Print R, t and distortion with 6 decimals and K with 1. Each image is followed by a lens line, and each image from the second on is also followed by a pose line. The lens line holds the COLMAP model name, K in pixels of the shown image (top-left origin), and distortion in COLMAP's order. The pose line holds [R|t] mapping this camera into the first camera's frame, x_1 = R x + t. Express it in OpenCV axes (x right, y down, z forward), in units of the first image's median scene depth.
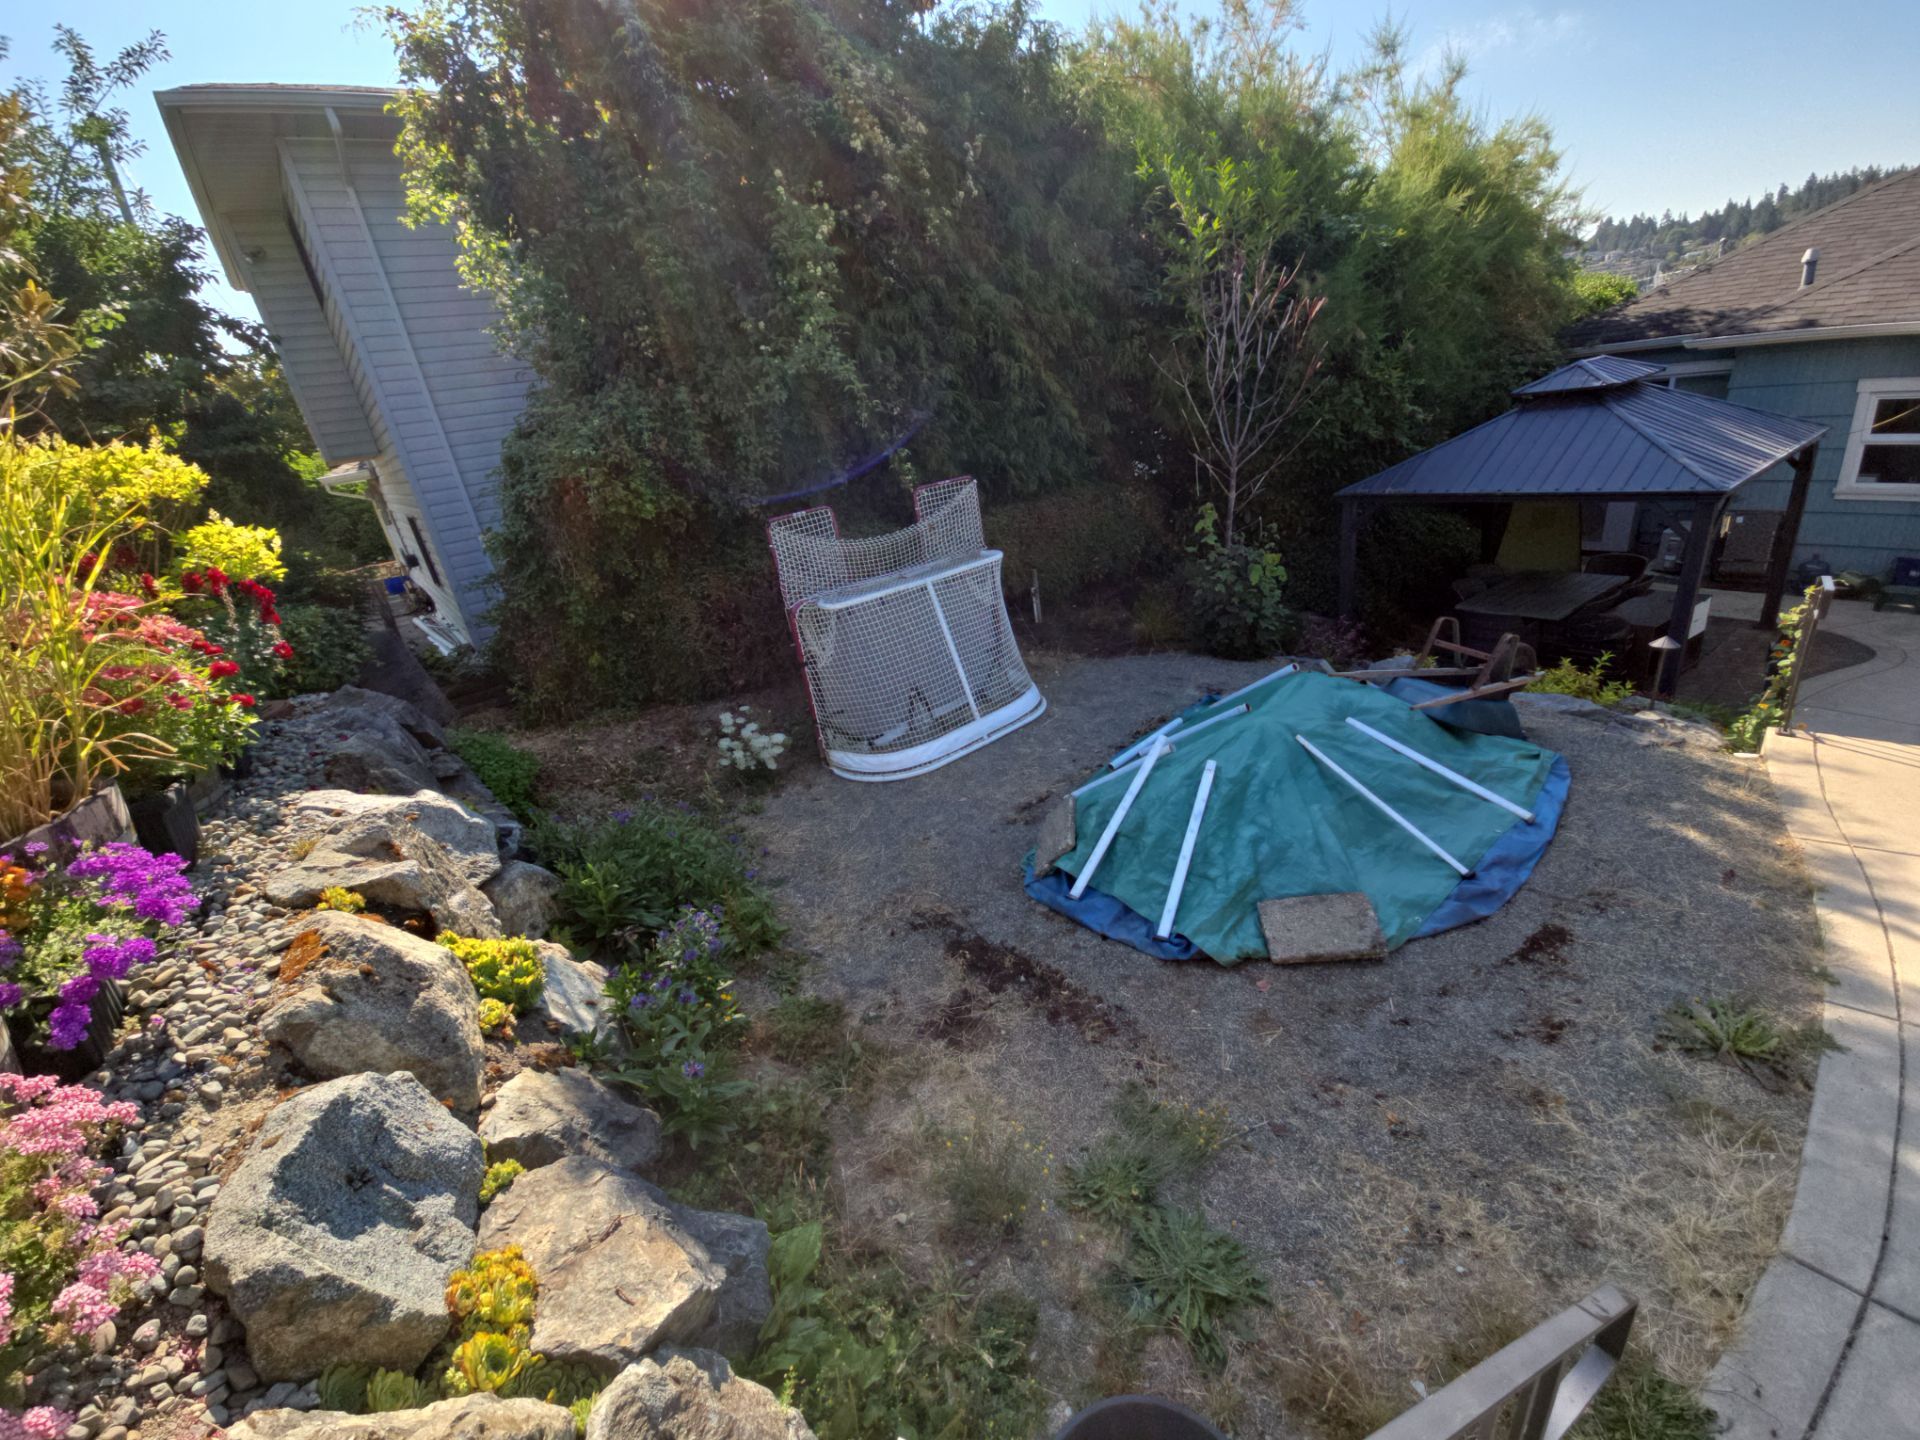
lens RADIAL K [[783.0, 0, 961.7], [0, 783.0, 725.7], [0, 0, 1]] dist [0.021615, -0.011086]
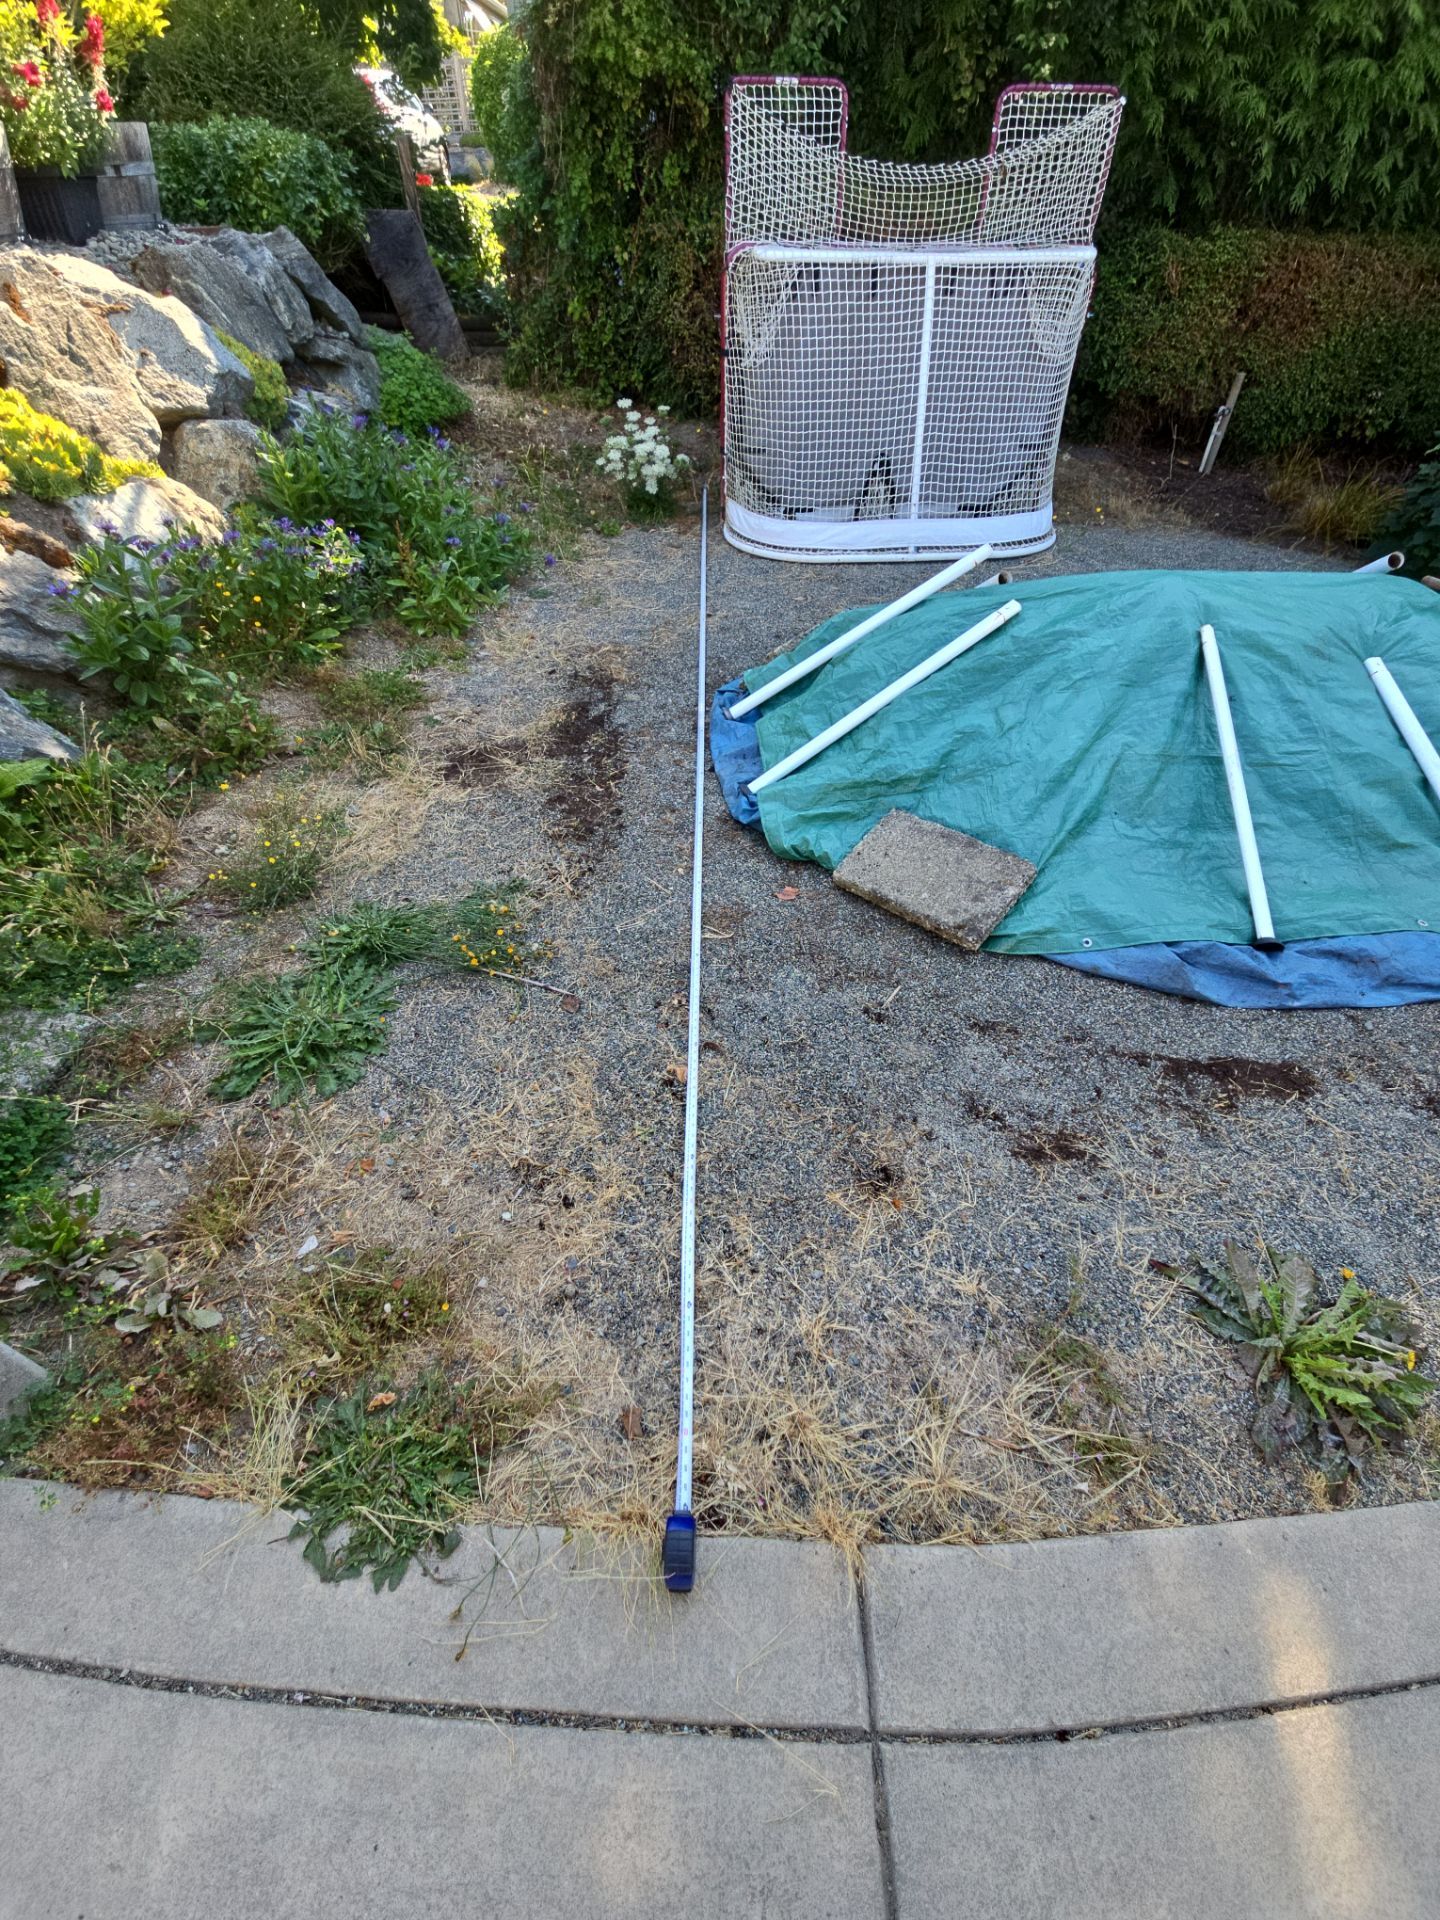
lens RADIAL K [[785.6, 0, 720.0], [0, 785.6, 960.0], [0, 0, 1]] dist [0.020686, -0.012305]
pose [[0.788831, 0.512849, -0.338721, 0.409366], [-0.330615, 0.818661, 0.469561, 0.050268], [0.518111, -0.258418, 0.815341, 0.266862]]
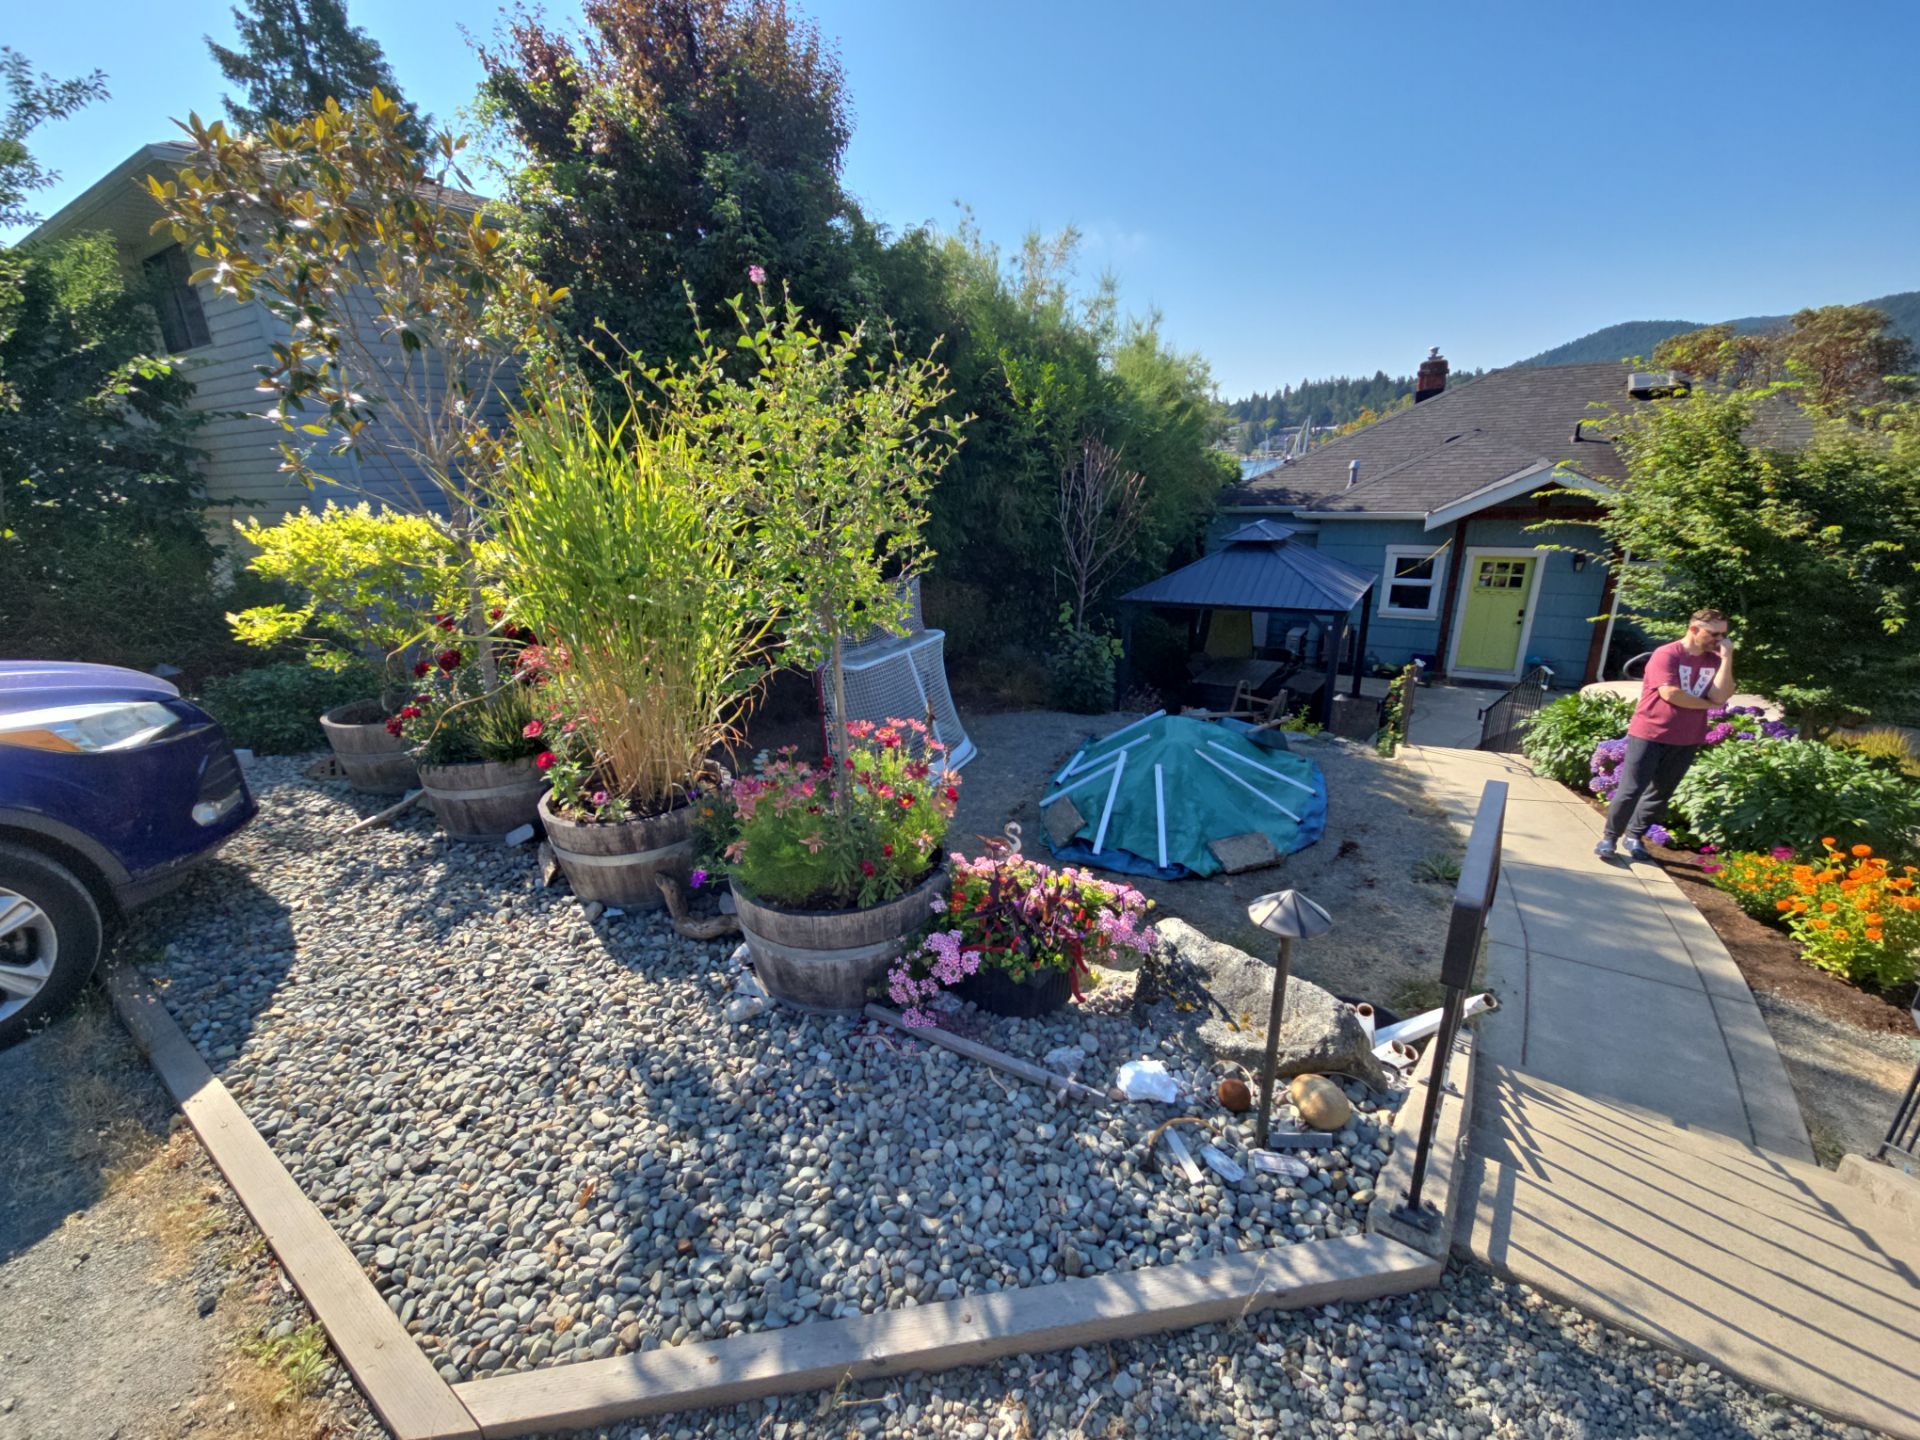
lens RADIAL K [[779.6, 0, 961.7], [0, 779.6, 730.1], [0, 0, 1]] dist [0.038411, -0.024504]
pose [[0.929071, -0.012765, 0.369682, -0.534779], [0.049193, 0.994791, -0.089280, 0.081459], [-0.366617, 0.101133, 0.924859, -0.272844]]
